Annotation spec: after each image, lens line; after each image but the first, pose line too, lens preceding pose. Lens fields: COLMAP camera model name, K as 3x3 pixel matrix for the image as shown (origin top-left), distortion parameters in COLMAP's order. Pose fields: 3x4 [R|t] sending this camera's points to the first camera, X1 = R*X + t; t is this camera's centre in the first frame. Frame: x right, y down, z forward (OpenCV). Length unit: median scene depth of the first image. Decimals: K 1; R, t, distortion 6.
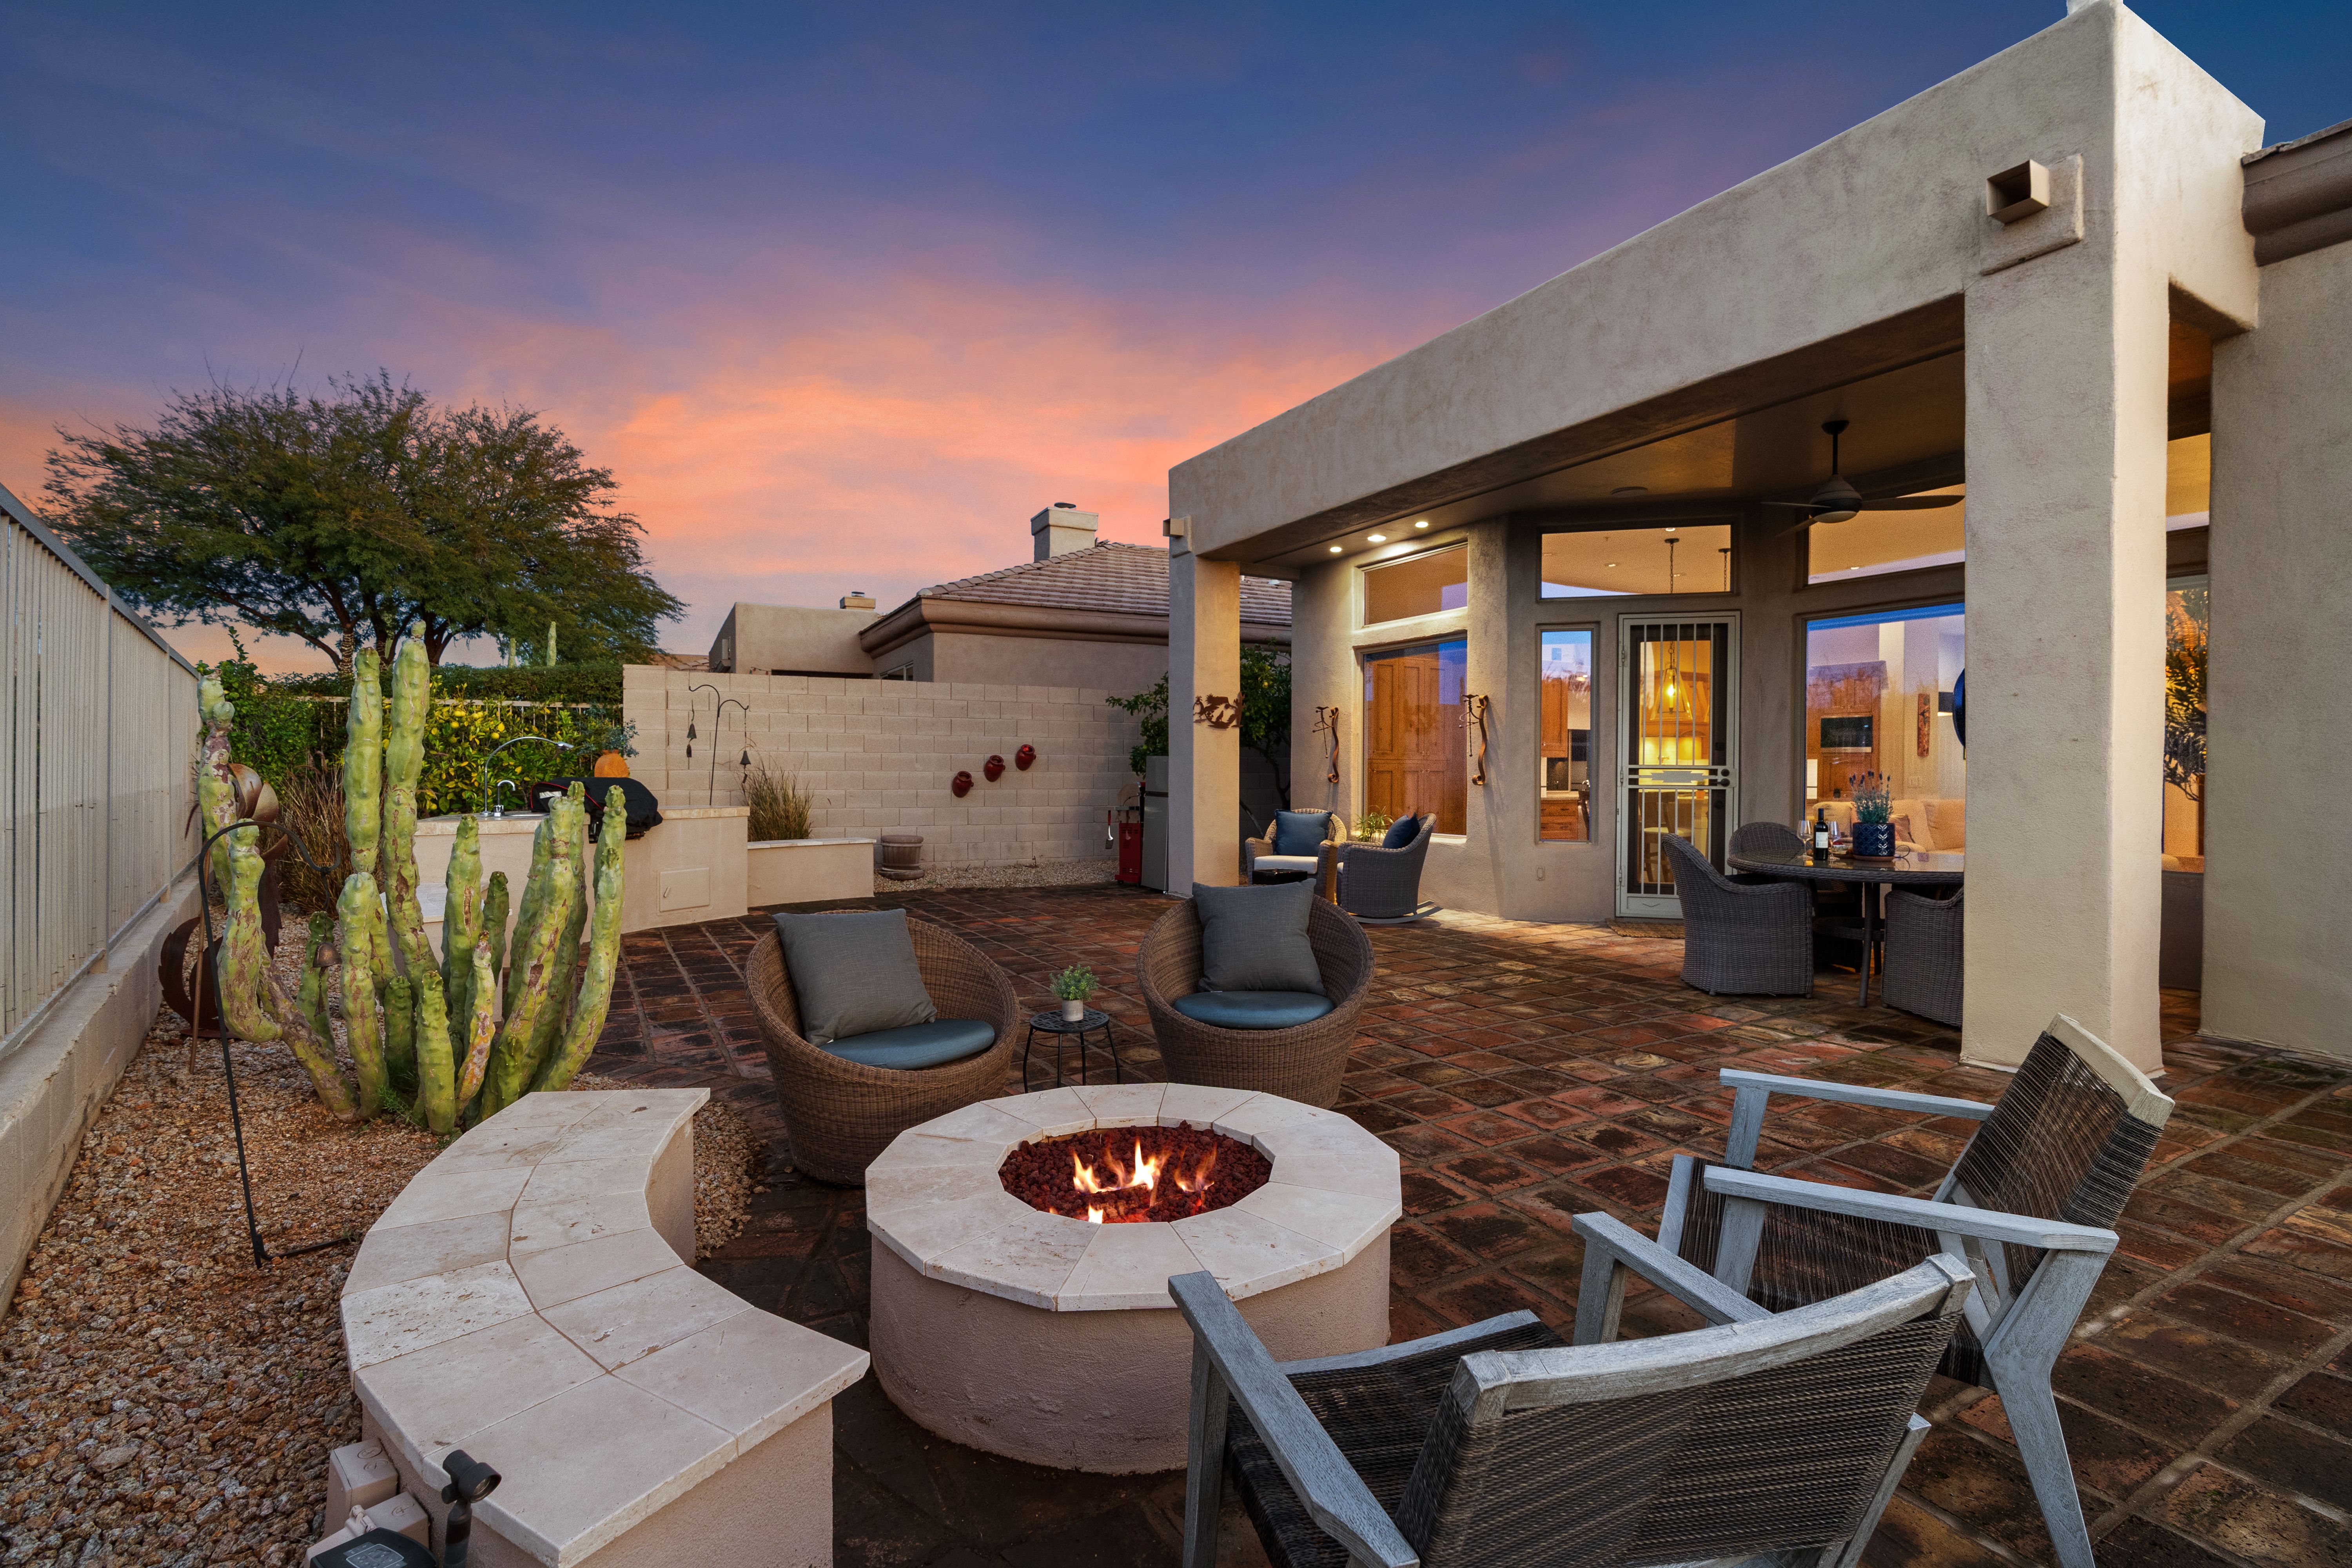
lens RADIAL K [[1068.9, 0, 1178.1], [0, 1068.9, 748.8], [0, 0, 1]] dist [-0.002090, 0.000115]
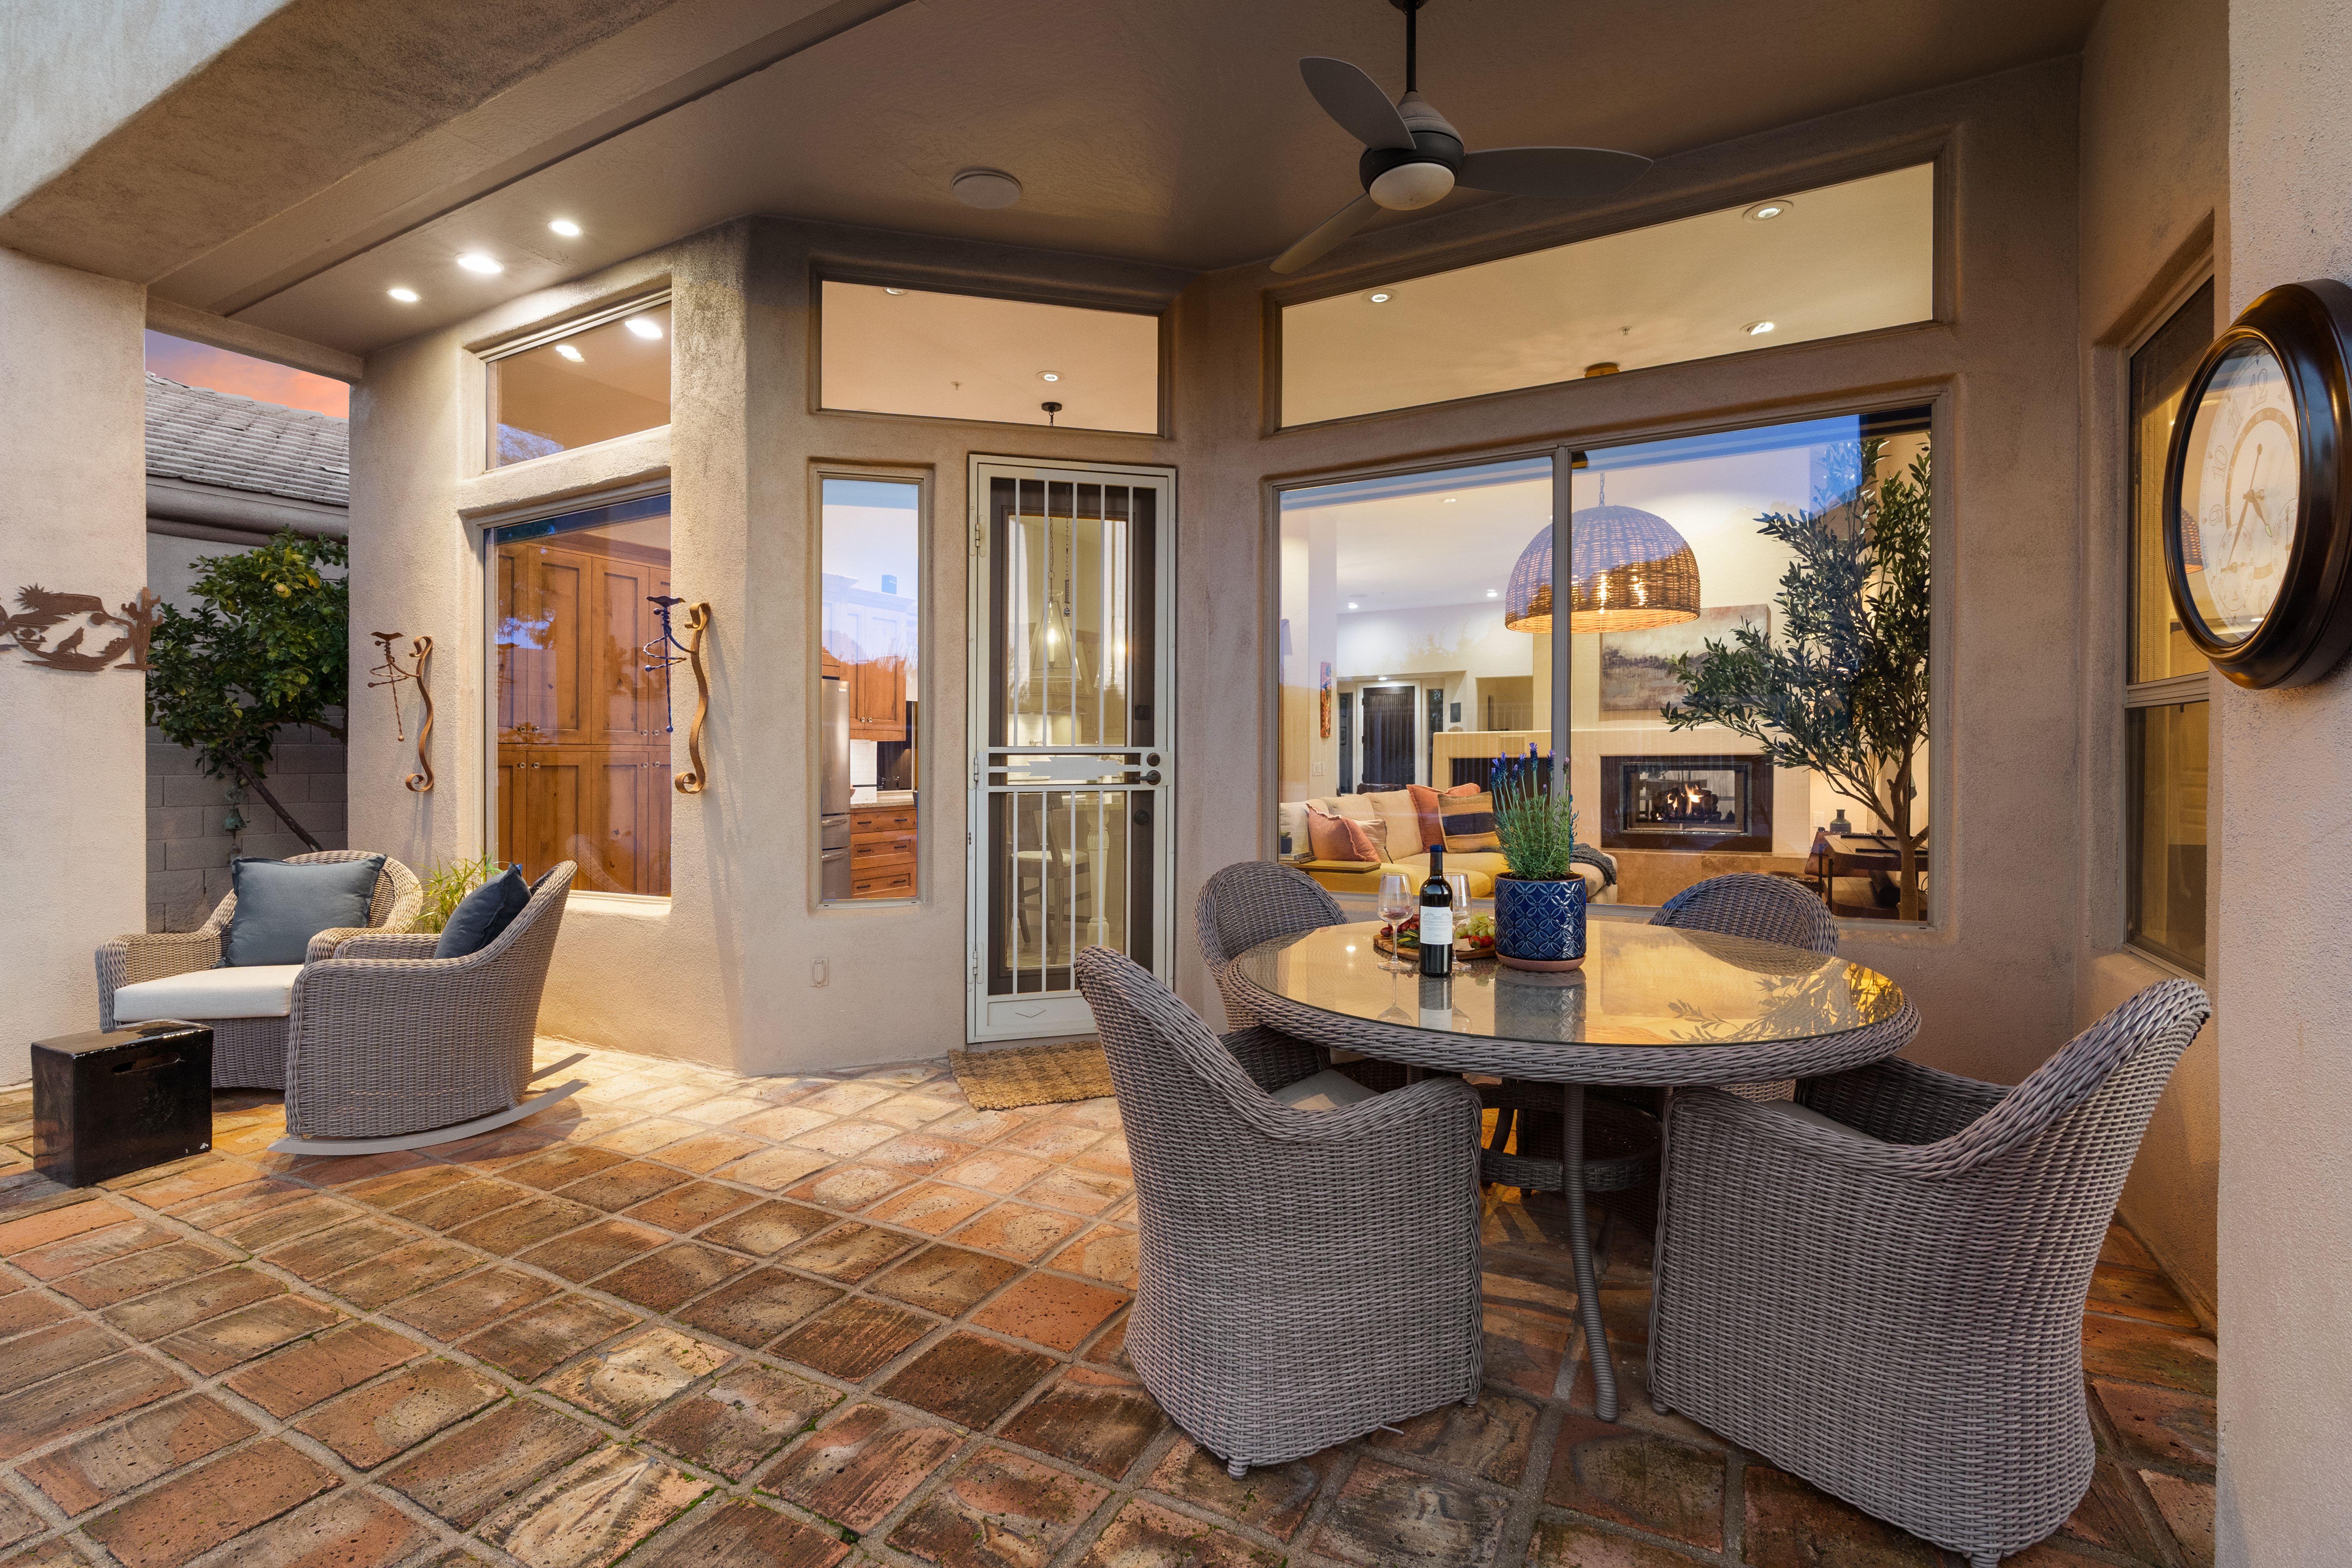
lens RADIAL K [[1068.9, 0, 1178.1], [0, 1068.9, 748.8], [0, 0, 1]] dist [-0.002090, 0.000115]
pose [[0.842986, -0.007317, 0.537885, 0.210539], [0.003816, 0.999964, 0.007623, 0.011784], [-0.537922, -0.004374, 0.842983, 0.491414]]
